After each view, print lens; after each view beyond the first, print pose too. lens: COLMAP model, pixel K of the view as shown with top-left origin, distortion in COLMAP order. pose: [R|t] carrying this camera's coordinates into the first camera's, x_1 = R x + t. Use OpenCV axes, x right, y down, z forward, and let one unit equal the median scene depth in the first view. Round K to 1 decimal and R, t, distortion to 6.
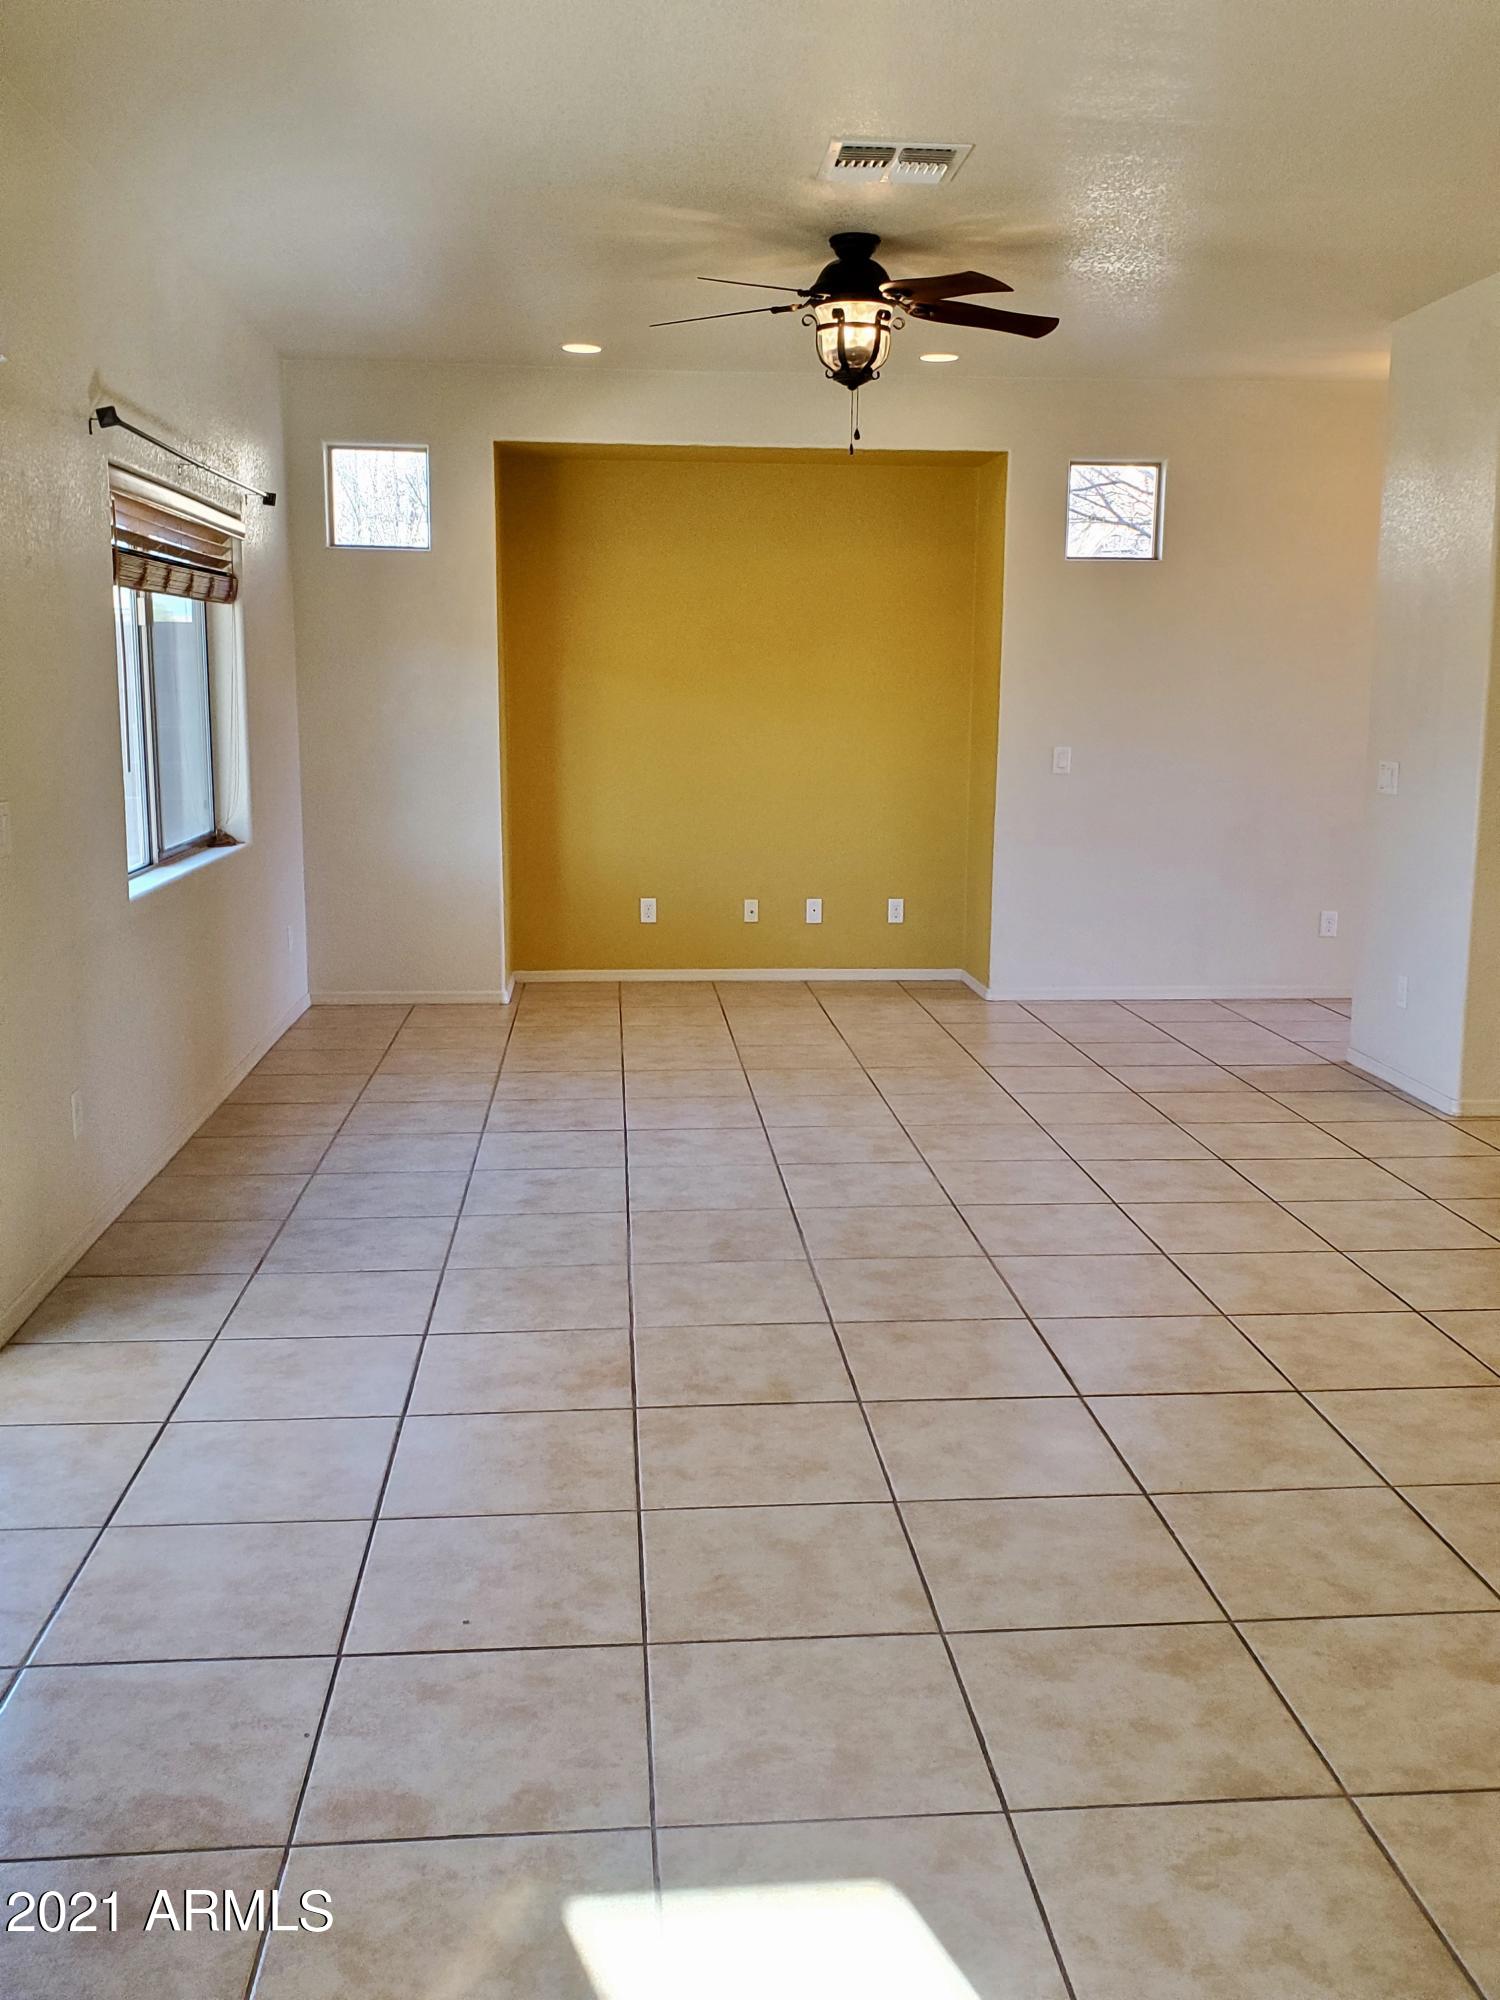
lens RADIAL K [[1830.3, 0, 750.0], [0, 1830.3, 1000.0], [0, 0, 1]] dist [0.168529, -0.499869]
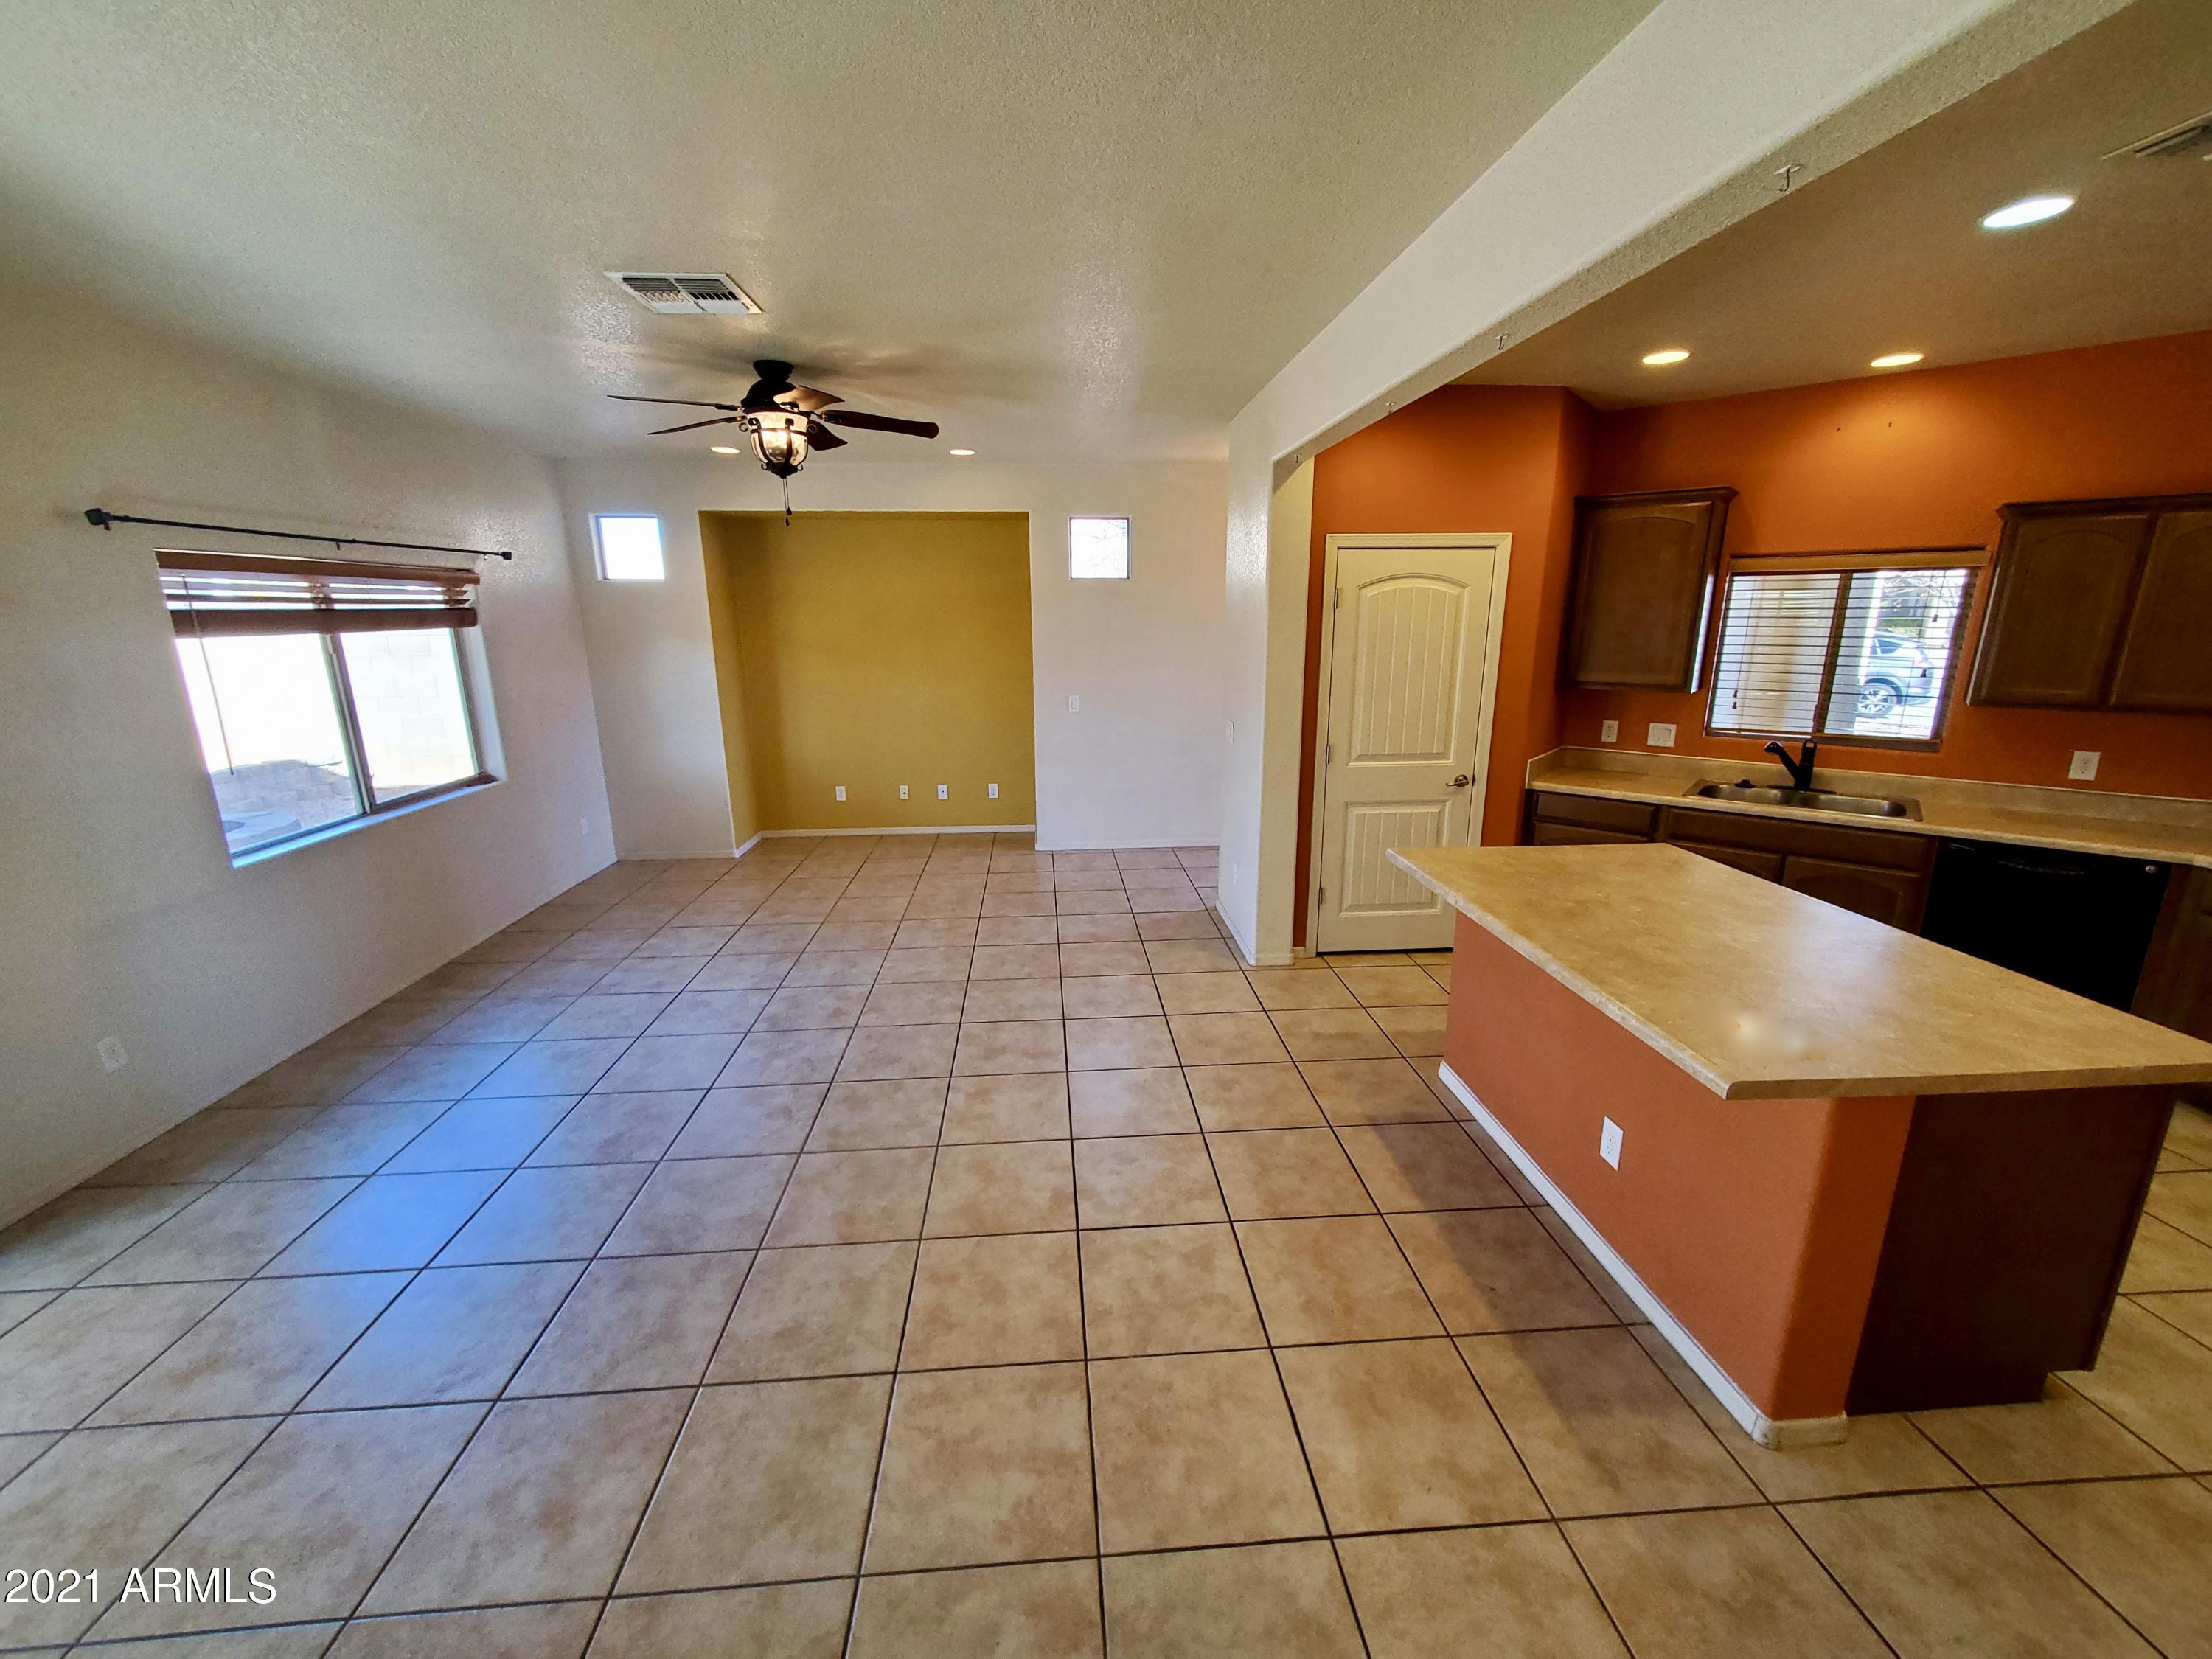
lens RADIAL K [[876.3, 0, 1106.0], [0, 876.3, 829.5], [0, 0, 1]] dist [-0.001687, -0.000071]
pose [[0.999870, -0.013770, -0.008334, 0.316537], [0.014352, 0.997131, 0.074325, -0.119878], [0.007287, -0.074435, 0.997199, 0.350946]]
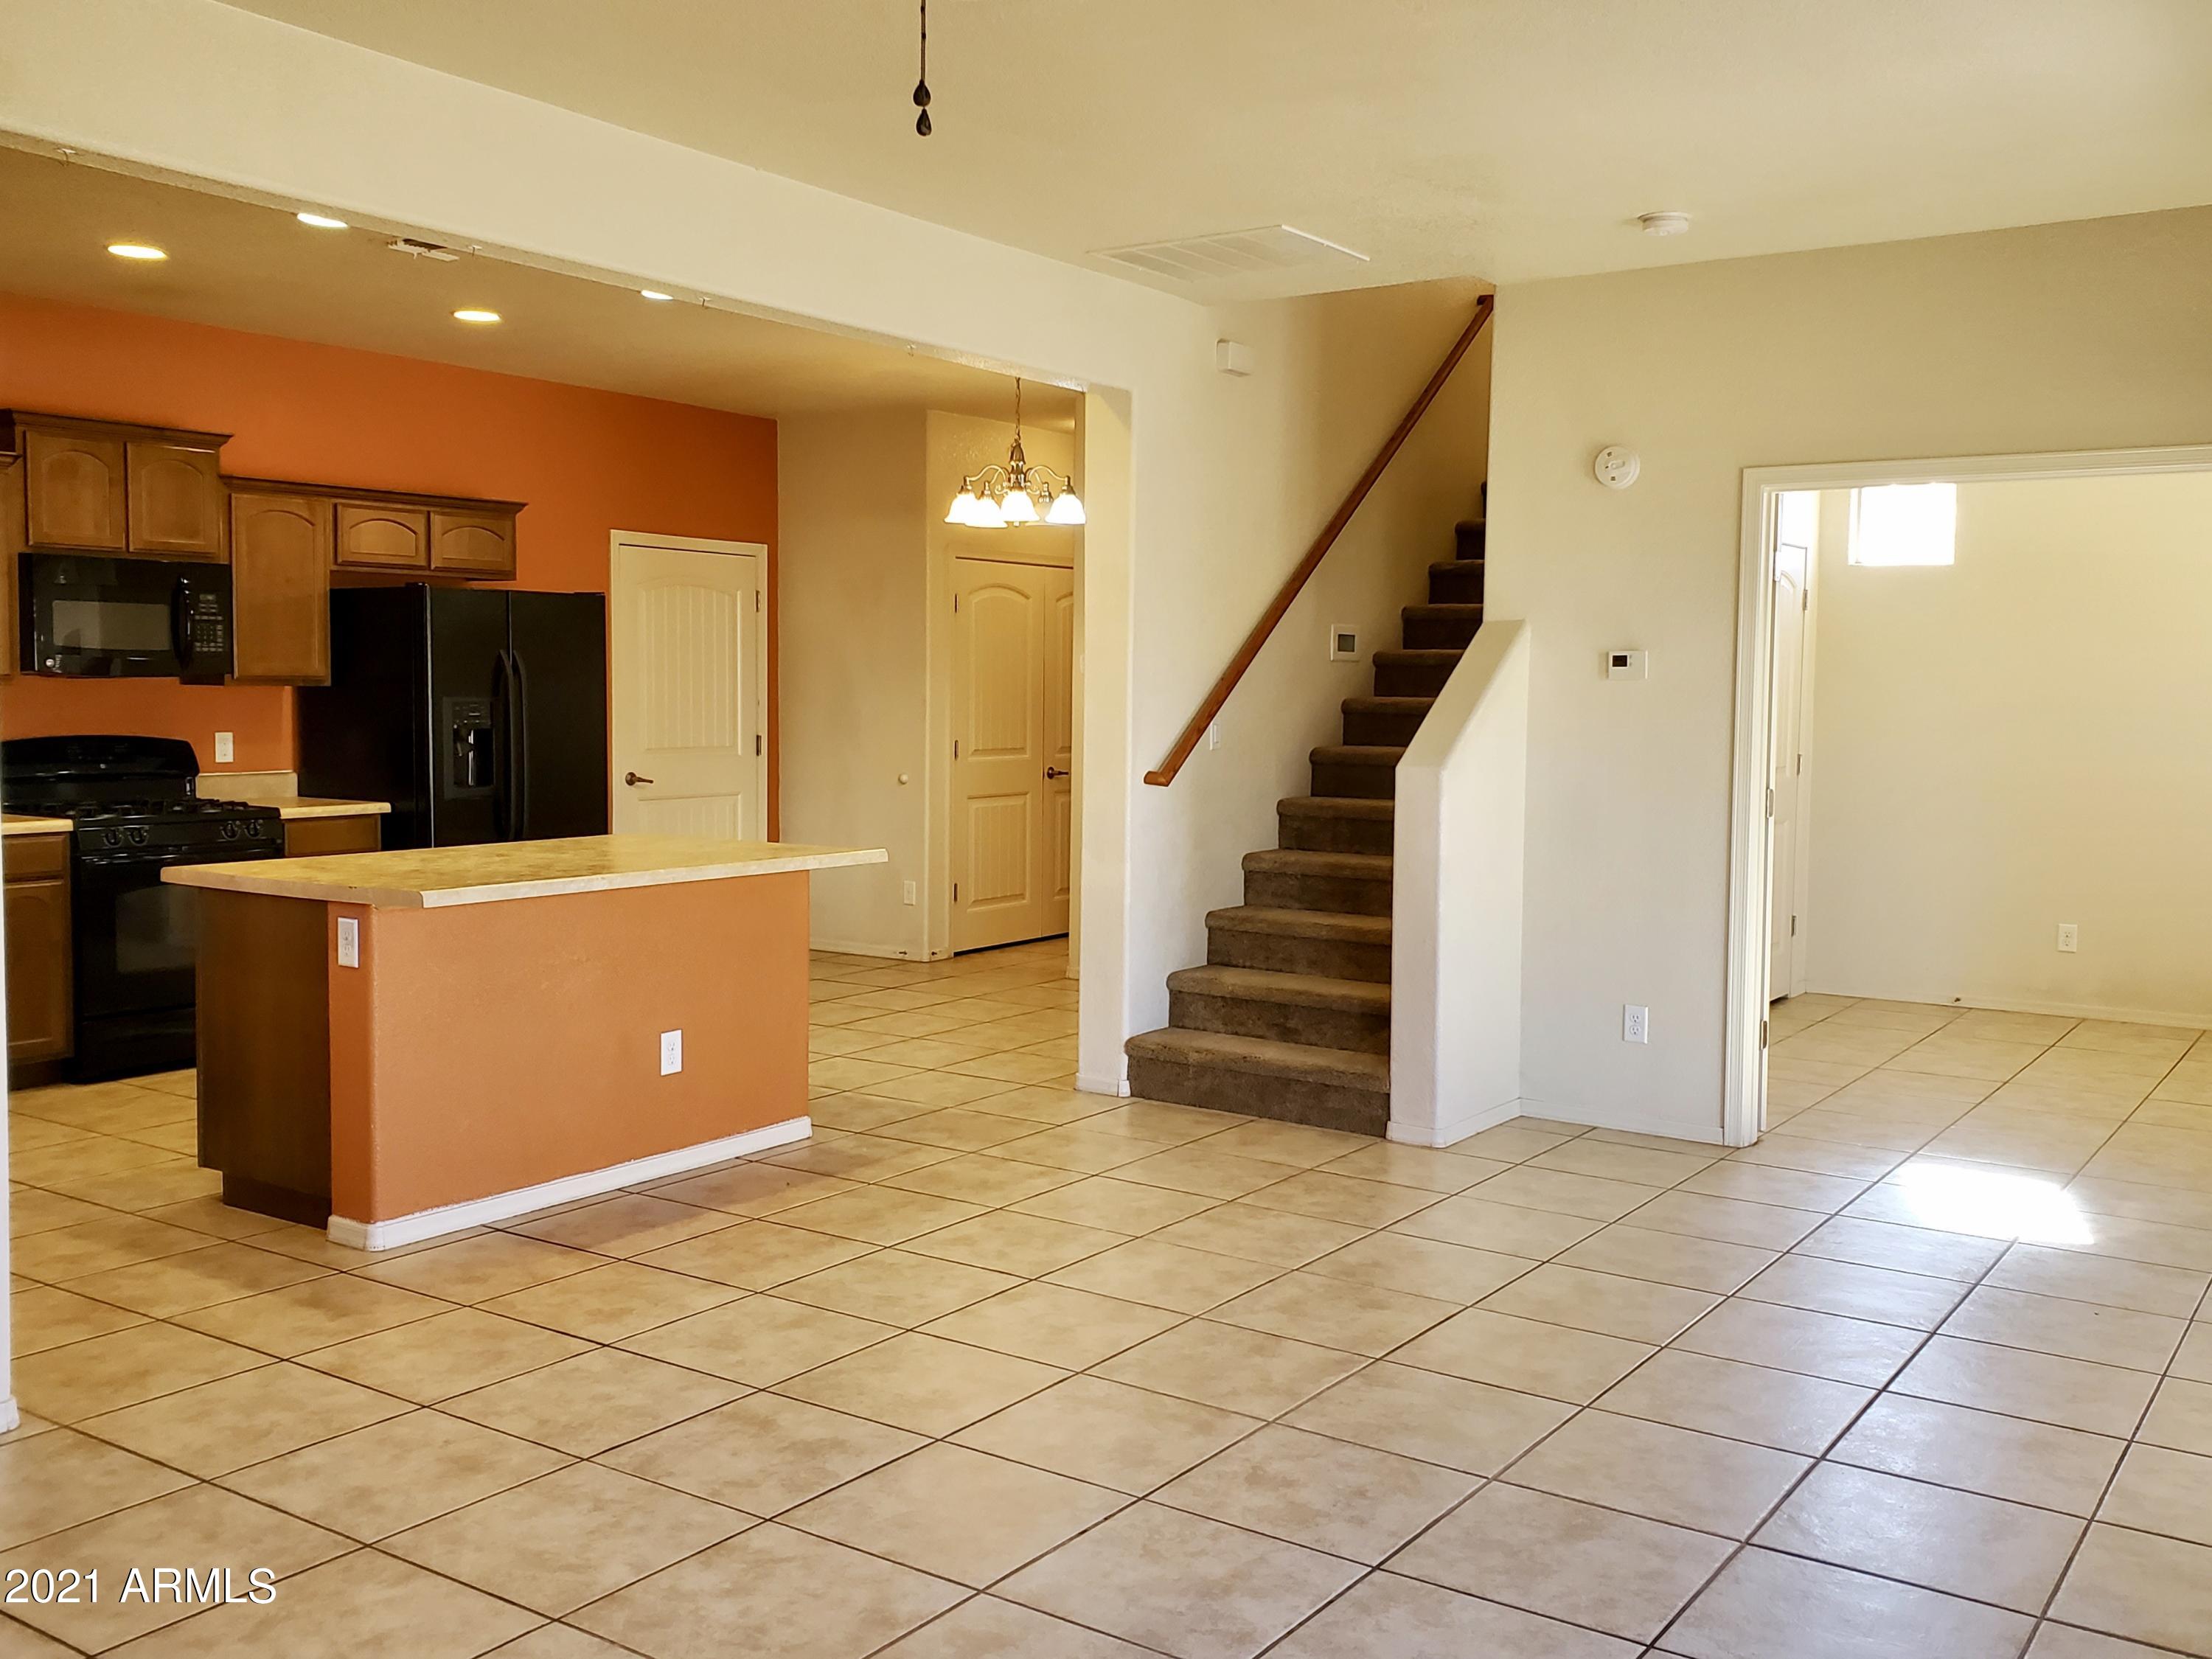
lens RADIAL K [[2024.4, 0, 1143.7], [0, 2024.4, 823.8], [0, 0, 1]] dist [0.168529, -0.499869]
pose [[-0.786942, -0.061474, 0.613957, -0.292719], [0.088782, 0.973389, 0.211261, -0.249549], [-0.610606, 0.220758, -0.760543, 1.436783]]
